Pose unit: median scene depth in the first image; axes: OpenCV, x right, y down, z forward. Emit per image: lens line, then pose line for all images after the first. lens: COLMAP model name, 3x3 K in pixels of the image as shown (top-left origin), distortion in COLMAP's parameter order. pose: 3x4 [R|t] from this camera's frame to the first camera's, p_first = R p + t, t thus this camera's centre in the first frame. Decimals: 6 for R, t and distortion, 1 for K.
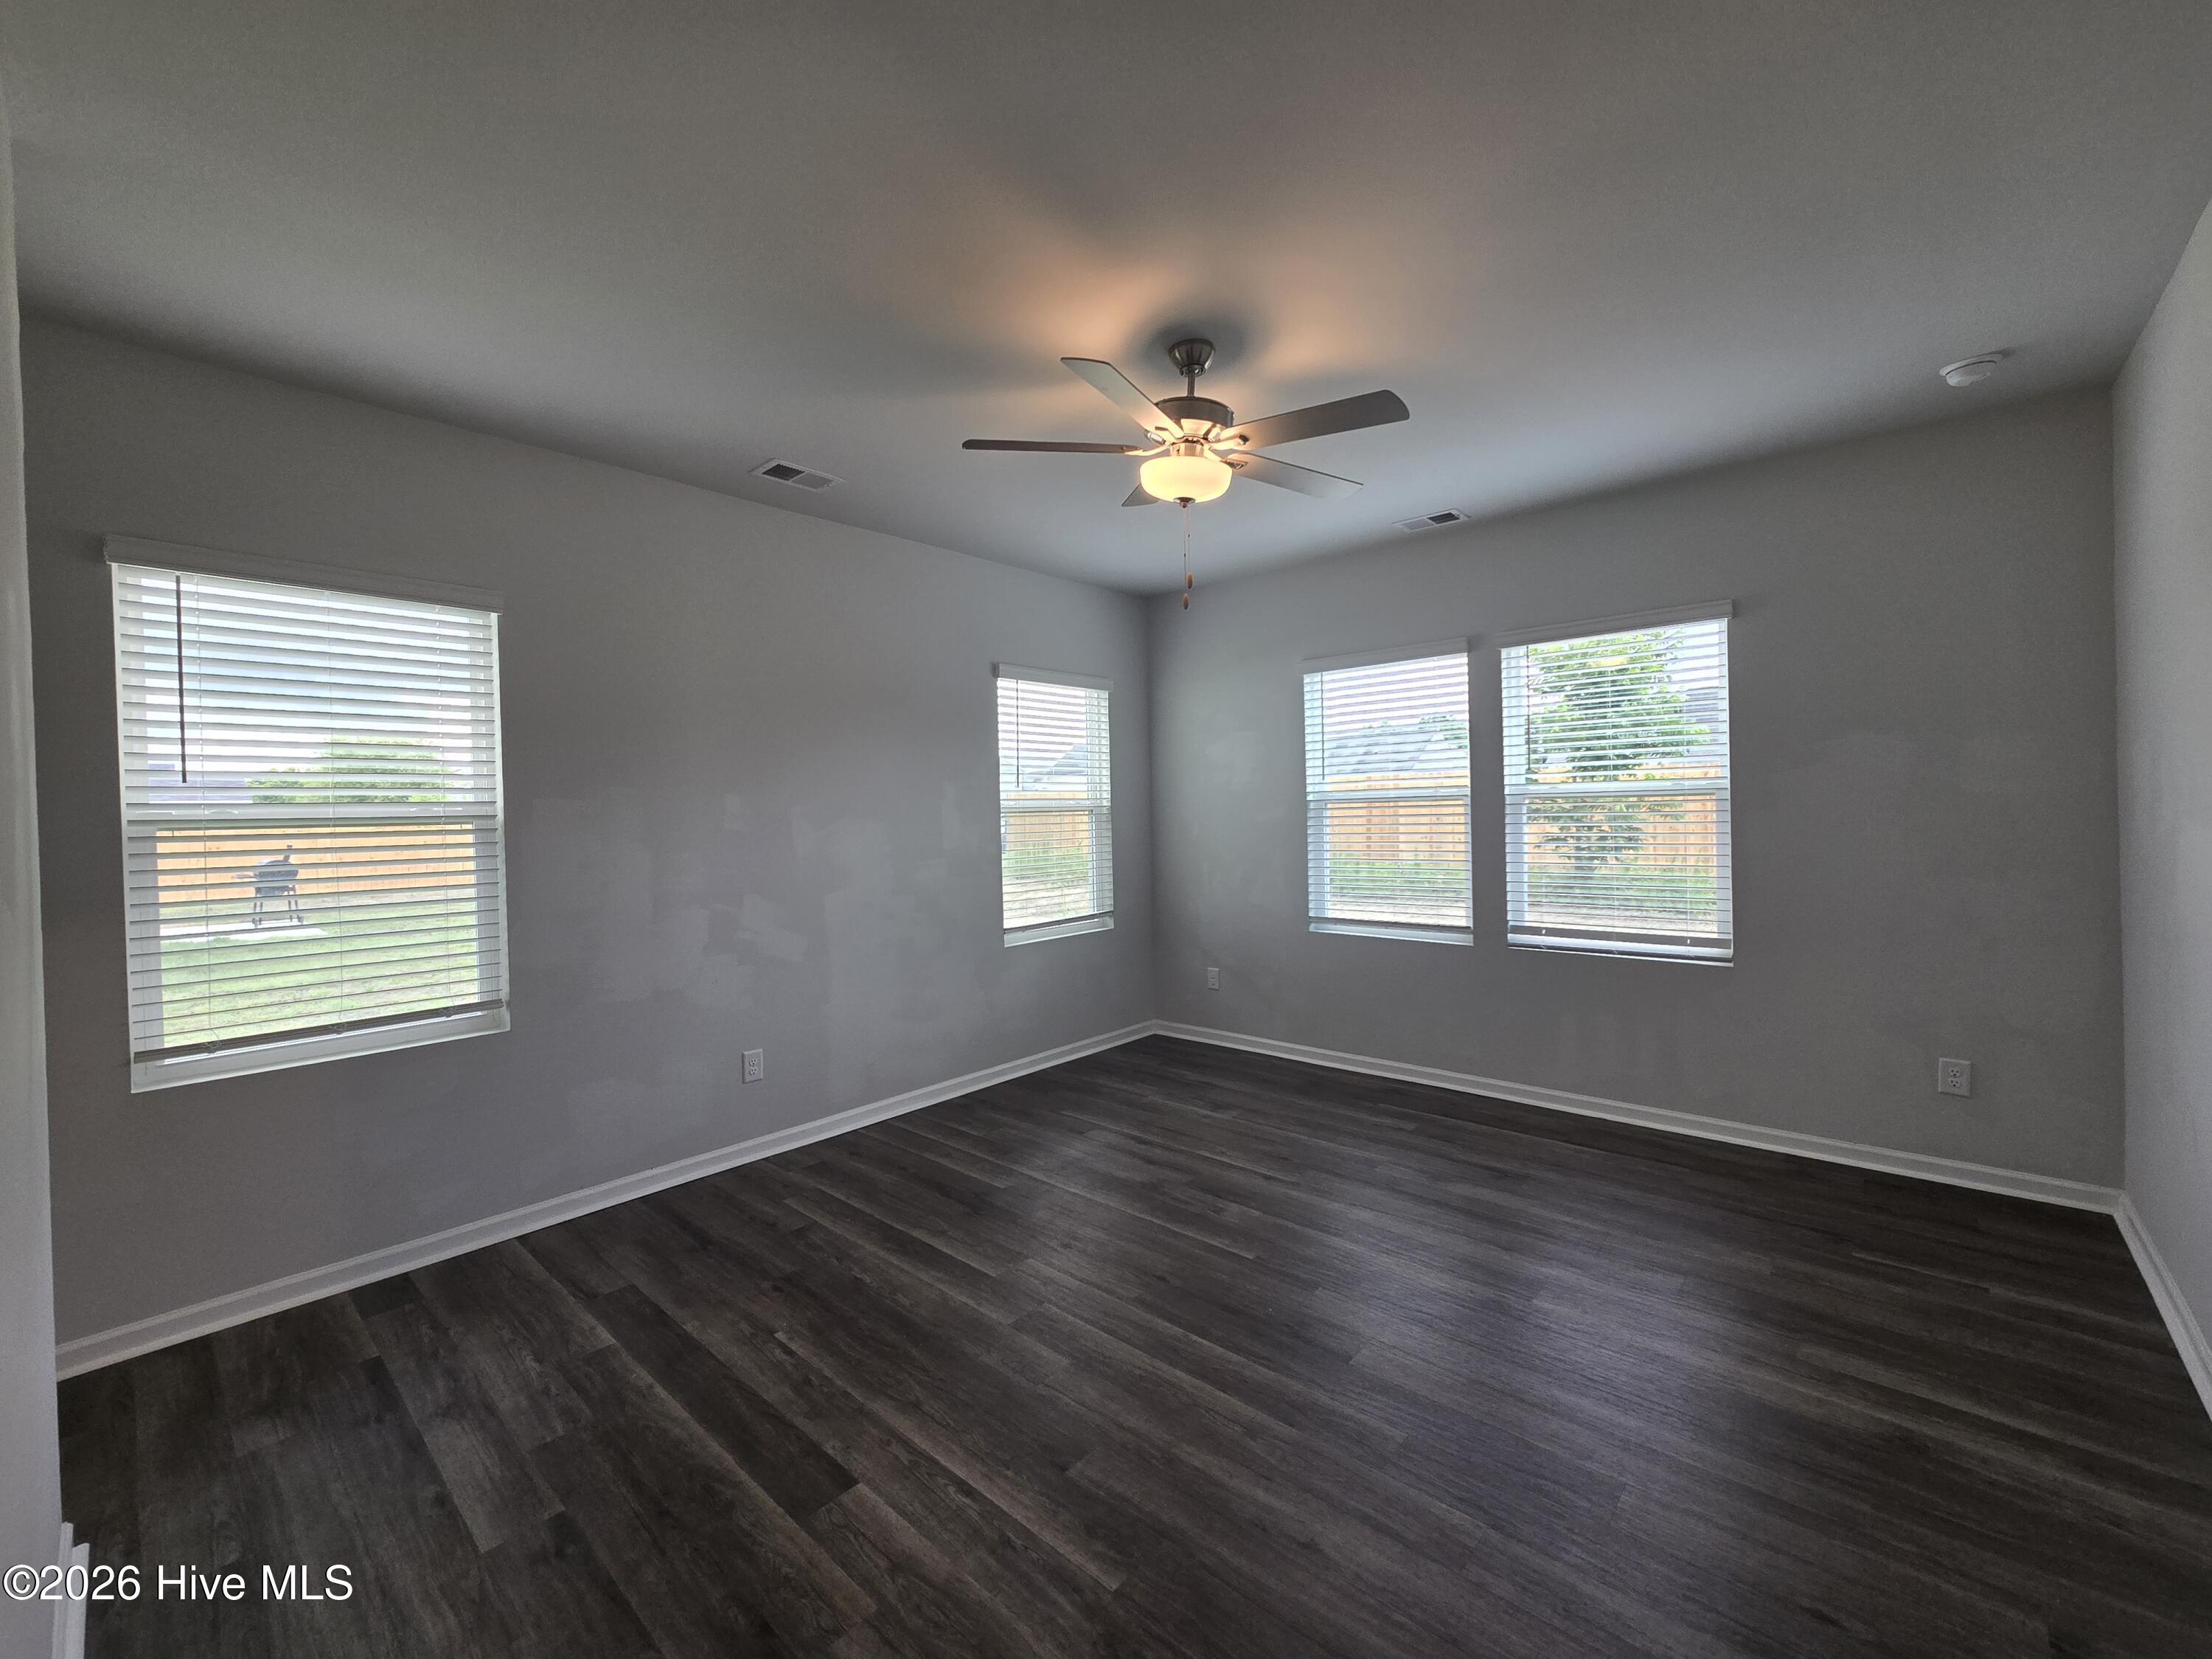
lens RADIAL K [[898.3, 0, 1094.4], [0, 898.3, 821.7], [0, 0, 1]] dist [-0.003473, 0.000083]
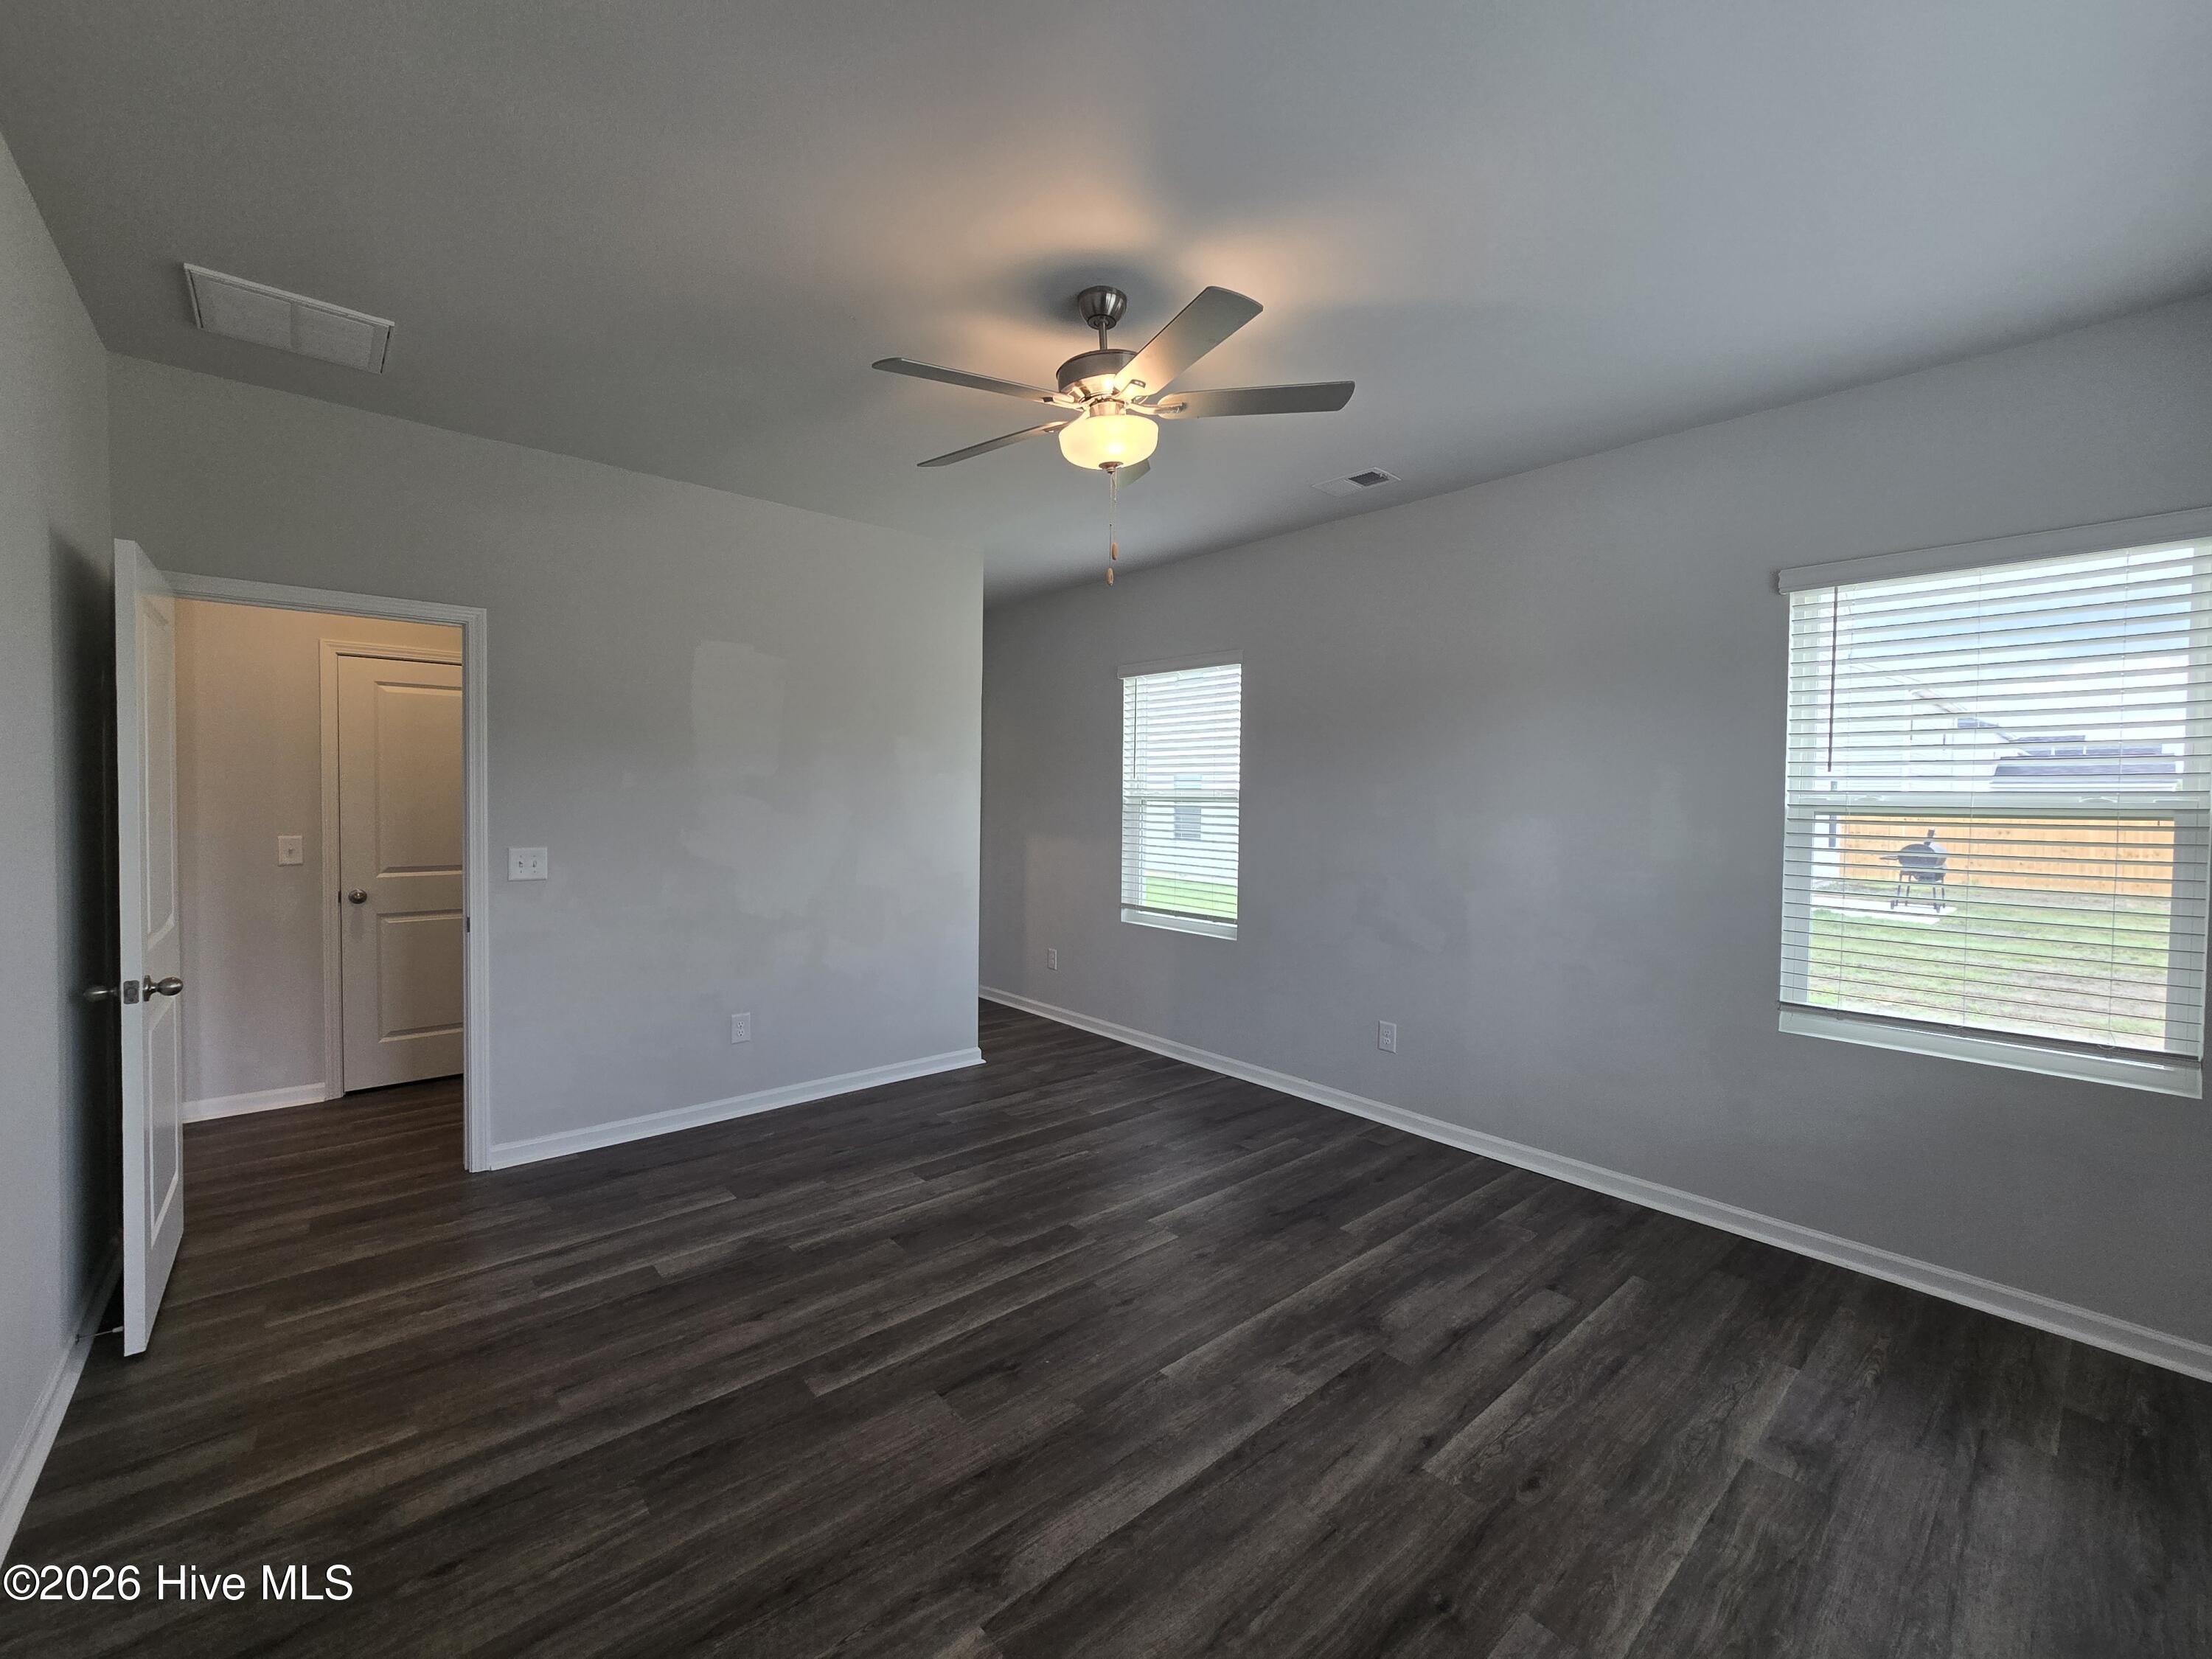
lens RADIAL K [[898.3, 0, 1094.4], [0, 898.3, 821.7], [0, 0, 1]] dist [-0.003473, 0.000083]
pose [[-0.114394, 0.043208, -0.992495, 0.769778], [-0.026807, 0.998556, 0.046561, -0.027417], [0.993074, 0.031932, -0.113070, 0.824125]]
